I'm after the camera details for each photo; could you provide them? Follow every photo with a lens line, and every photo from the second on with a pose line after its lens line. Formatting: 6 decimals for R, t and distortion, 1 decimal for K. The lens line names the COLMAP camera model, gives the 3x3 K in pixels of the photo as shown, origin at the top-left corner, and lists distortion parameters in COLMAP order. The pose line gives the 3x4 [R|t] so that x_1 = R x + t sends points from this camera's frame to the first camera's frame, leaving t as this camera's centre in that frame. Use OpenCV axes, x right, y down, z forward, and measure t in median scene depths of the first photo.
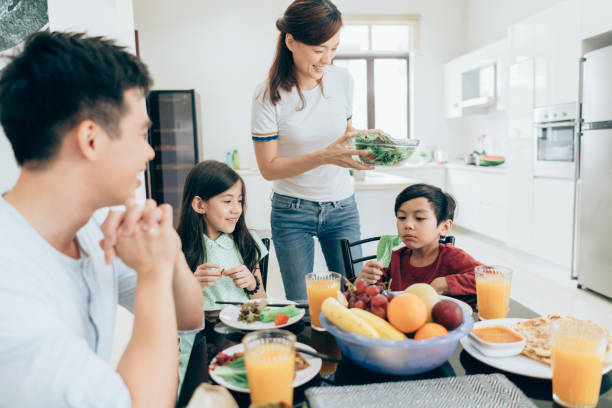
lens RADIAL K [[467.9, 0, 311.6], [0, 467.9, 194.7], [0, 0, 1]] dist [0.001728, -0.001016]
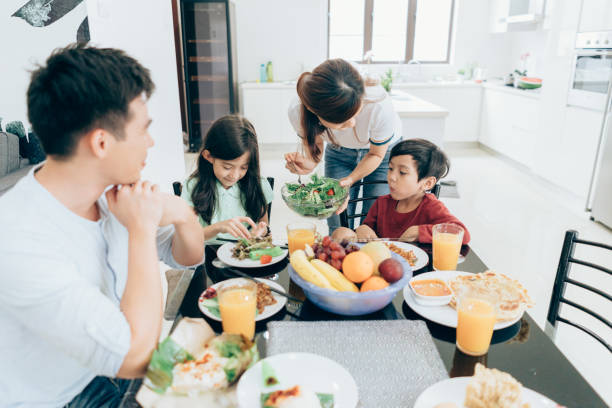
lens RADIAL K [[469.1, 0, 306.0], [0, 469.1, 204.0], [0, 0, 1]] dist [-0.040940, 0.006370]
pose [[0.993714, 0.056336, -0.096741, 0.109376], [-0.032905, 0.972963, 0.228606, -0.115988], [0.107004, -0.223986, 0.968700, -0.108050]]
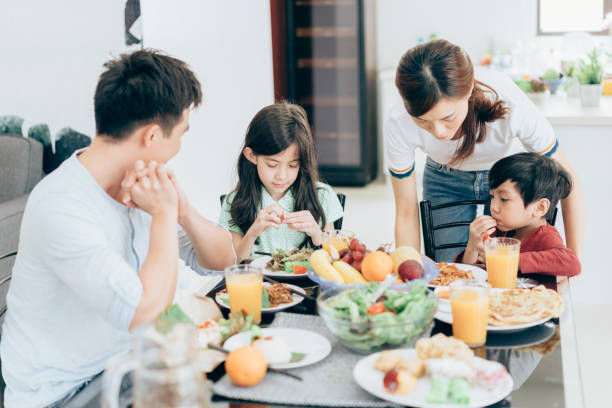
lens RADIAL K [[985.4, 0, 306.0], [0, 985.4, 204.0], [0, 0, 1]] dist [-0.015596, 0.010892]
pose [[0.929354, 0.074345, -0.361626, 0.565560], [-0.031075, 0.991791, 0.124037, -0.125910], [0.367879, -0.104036, 0.924035, -0.814420]]
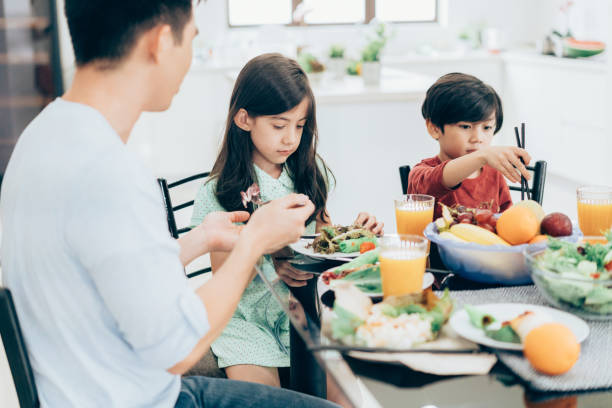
lens RADIAL K [[985.4, 0, 306.0], [0, 985.4, 204.0], [0, 0, 1]] dist [-0.015596, 0.010892]
pose [[0.994623, -0.015485, 0.102397, -0.275371], [0.005872, 0.995600, 0.093521, 0.007215], [-0.103395, -0.092417, 0.990338, -0.613846]]
